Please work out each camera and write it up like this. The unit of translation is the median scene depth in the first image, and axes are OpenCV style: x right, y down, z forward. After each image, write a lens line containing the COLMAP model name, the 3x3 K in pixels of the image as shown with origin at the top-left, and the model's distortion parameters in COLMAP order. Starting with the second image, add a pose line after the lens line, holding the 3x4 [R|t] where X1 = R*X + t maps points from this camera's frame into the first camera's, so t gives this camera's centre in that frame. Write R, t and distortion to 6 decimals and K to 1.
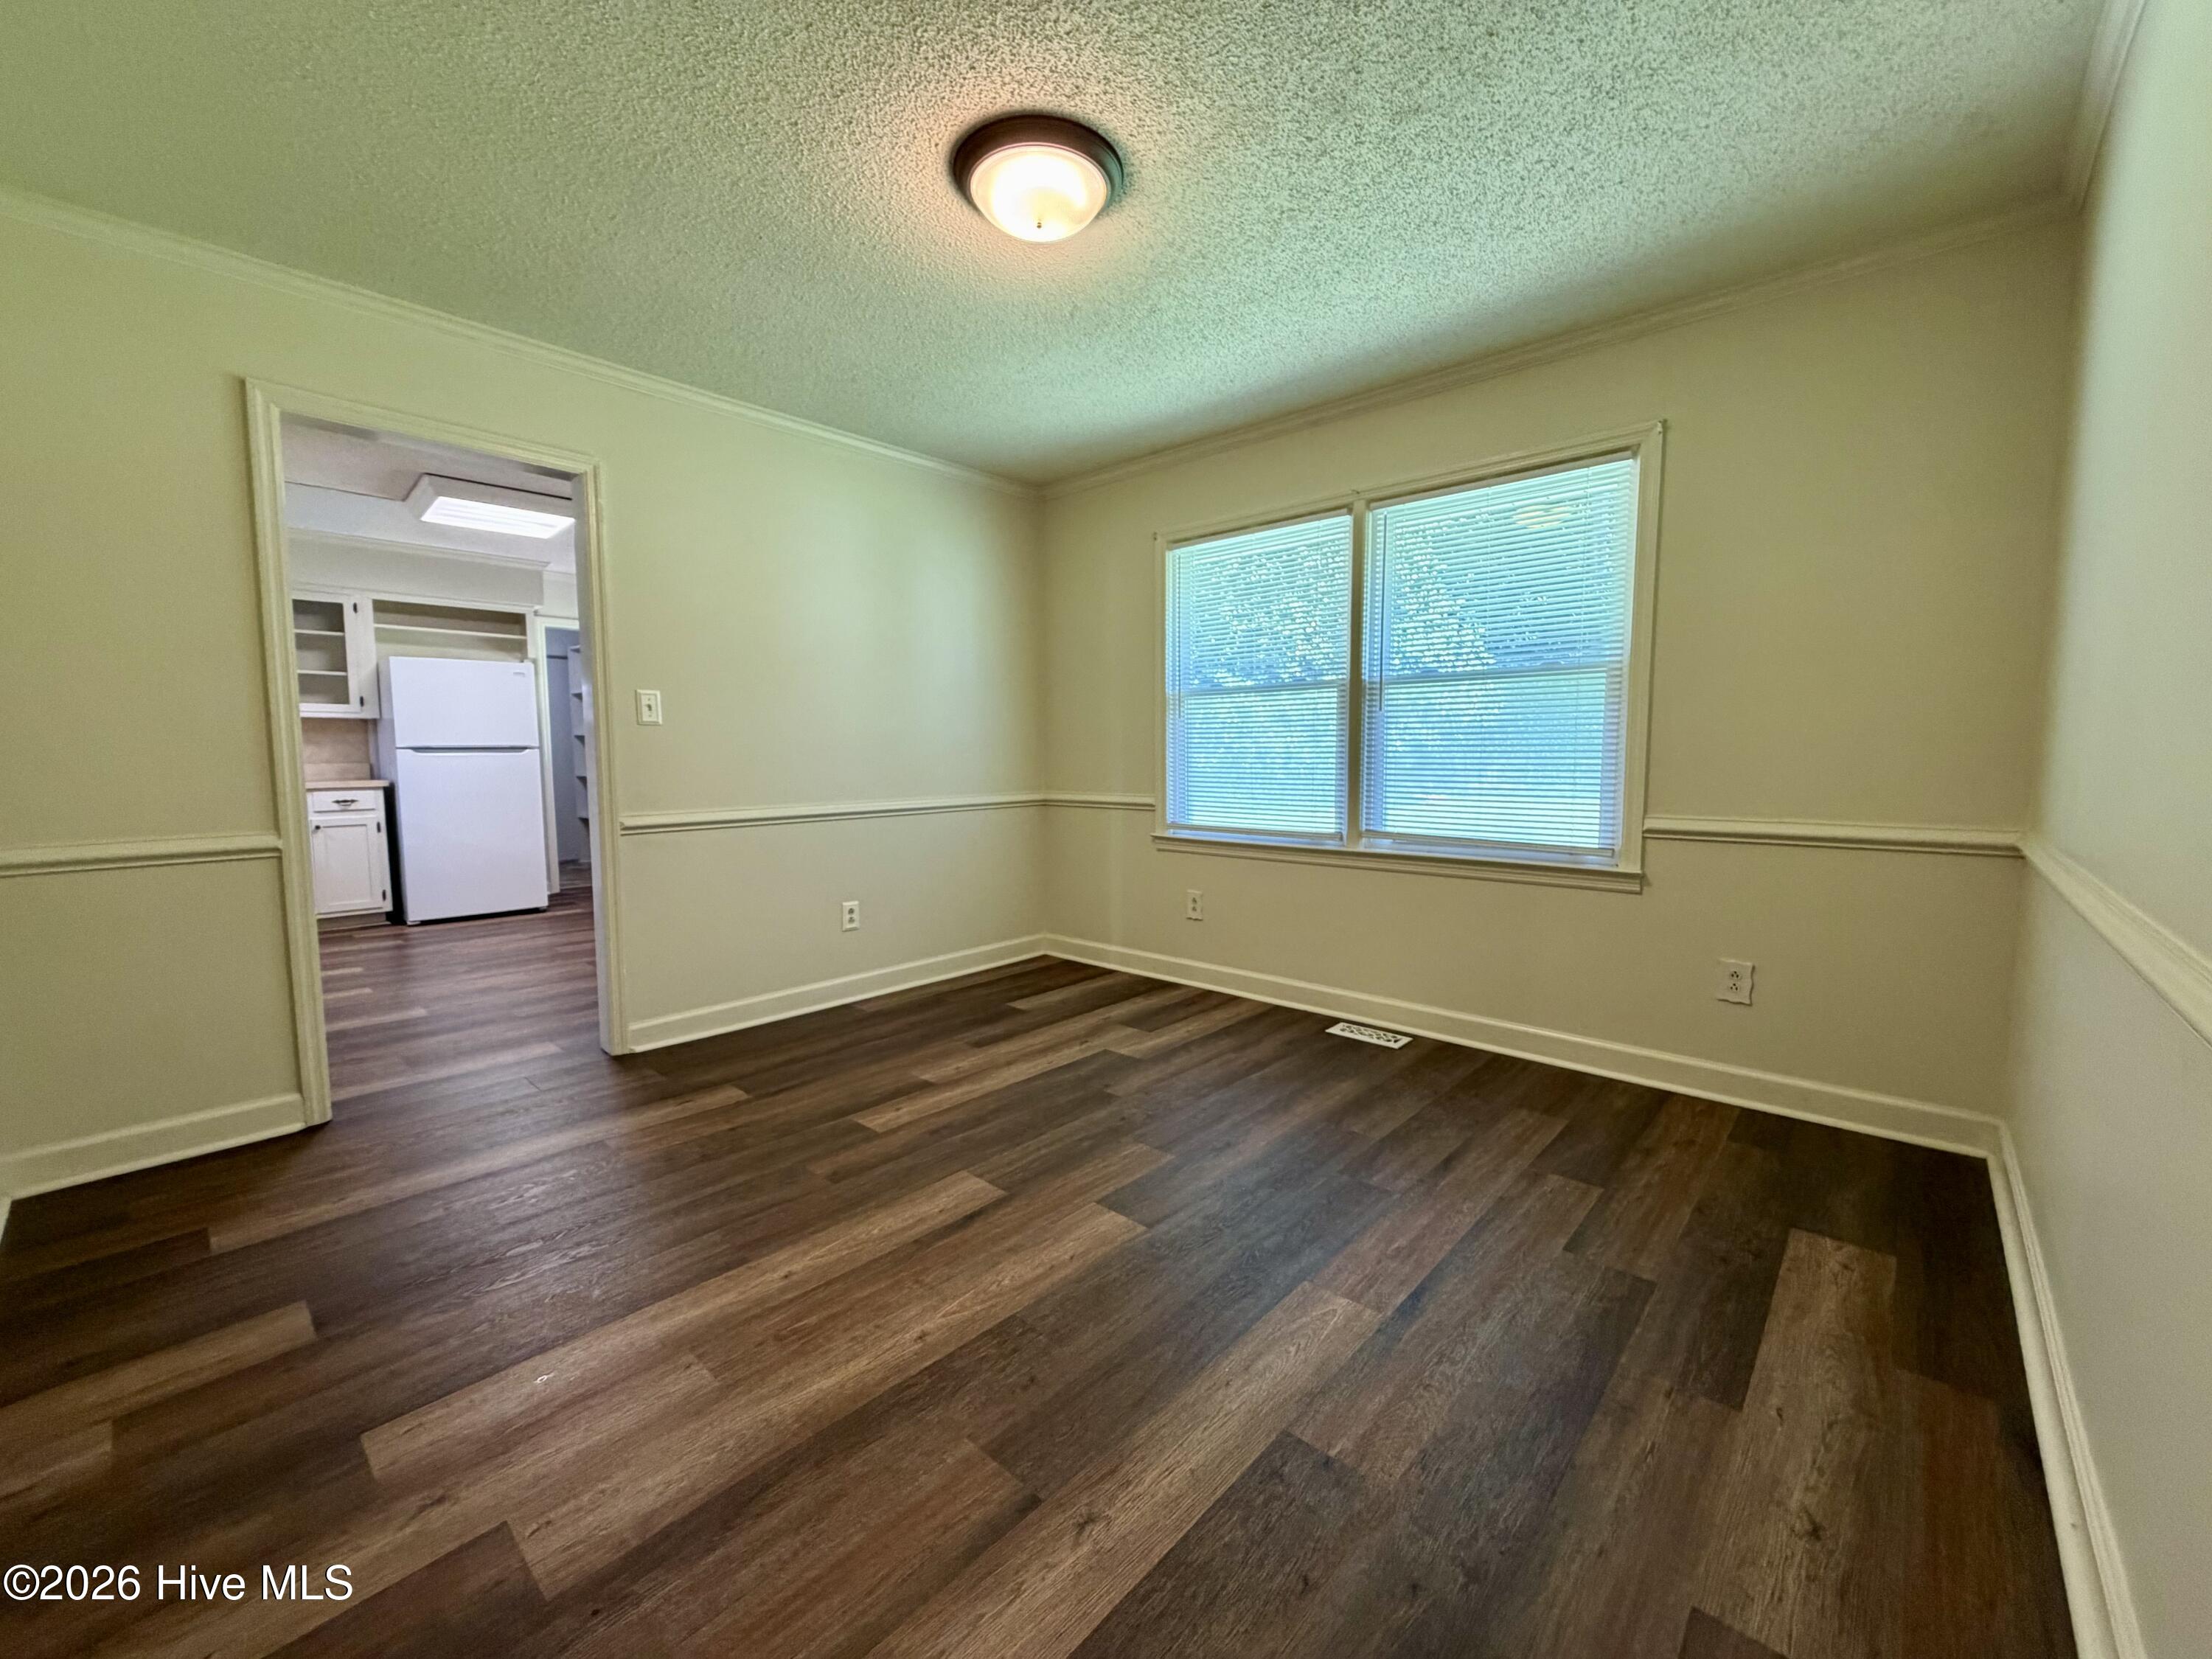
lens RADIAL K [[885.7, 0, 1121.0], [0, 885.7, 833.0], [0, 0, 1]] dist [0.002469, -0.000334]
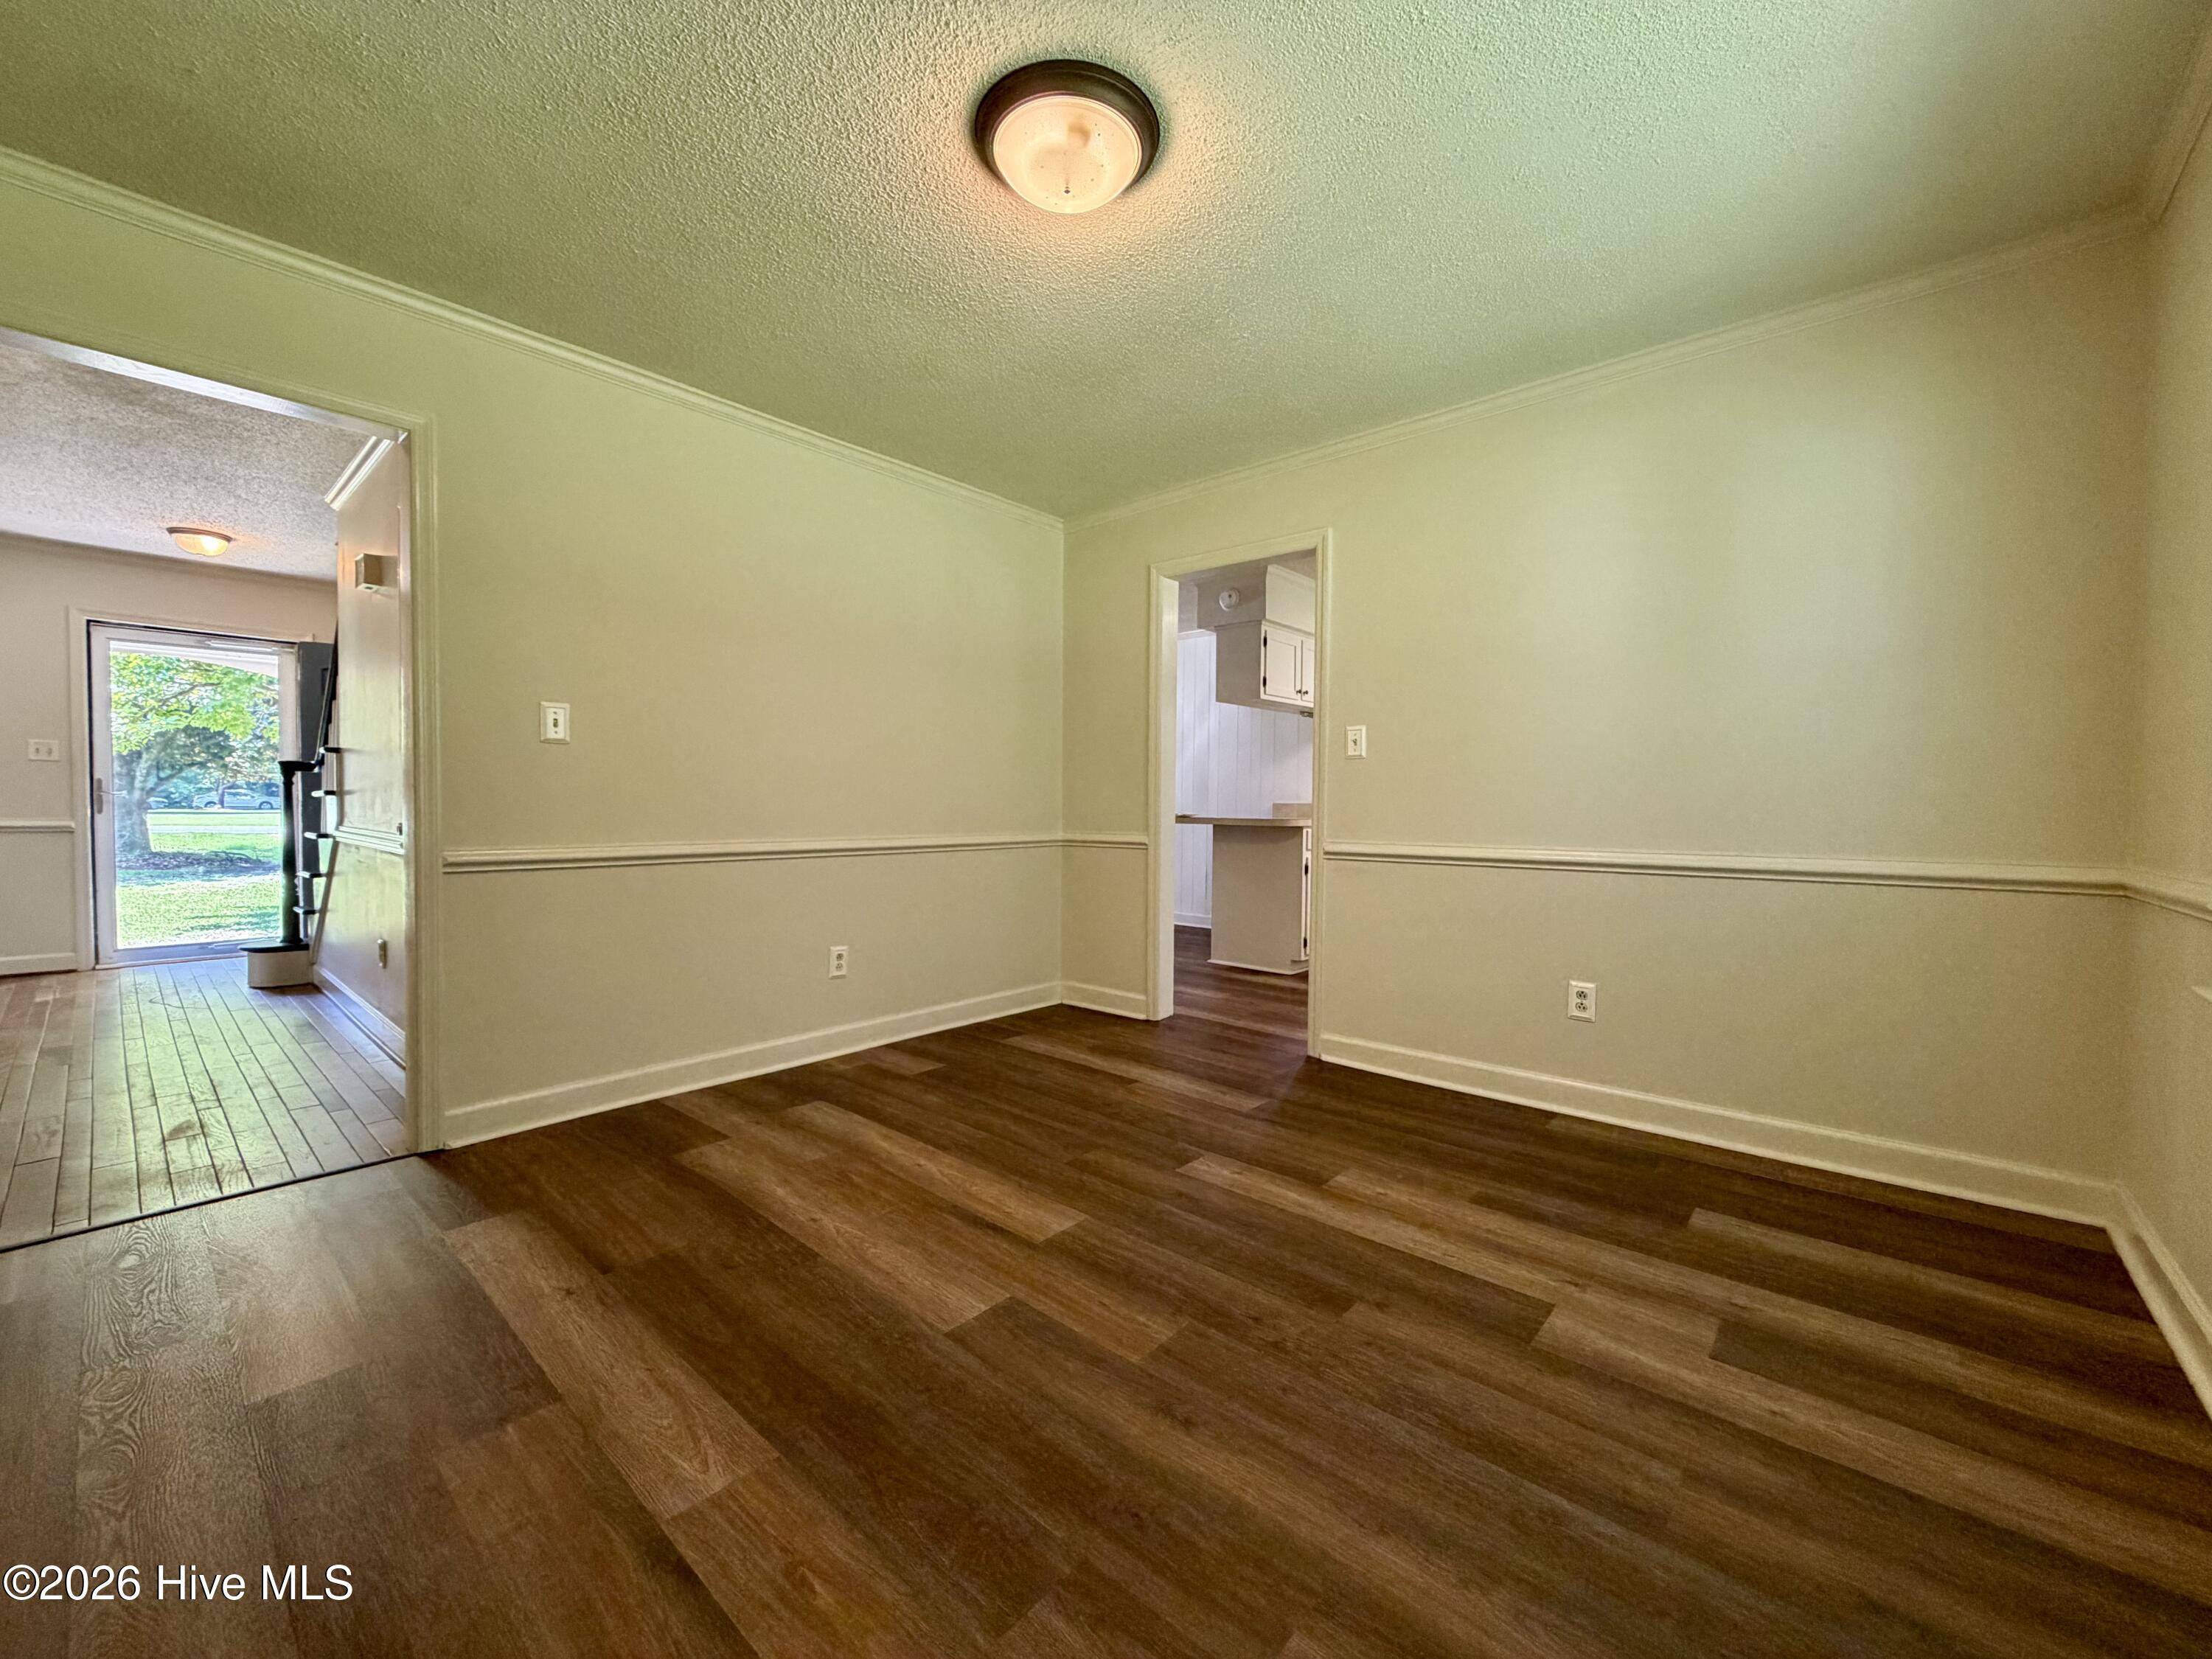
lens RADIAL K [[893.0, 0, 1091.5], [0, 893.0, 828.7], [0, 0, 1]] dist [-0.001325, -0.000221]
pose [[-0.008394, 0.029392, -0.999533, 0.611833], [-0.101003, 0.994431, 0.030091, -0.043421], [0.994851, 0.101209, -0.005379, 0.789048]]
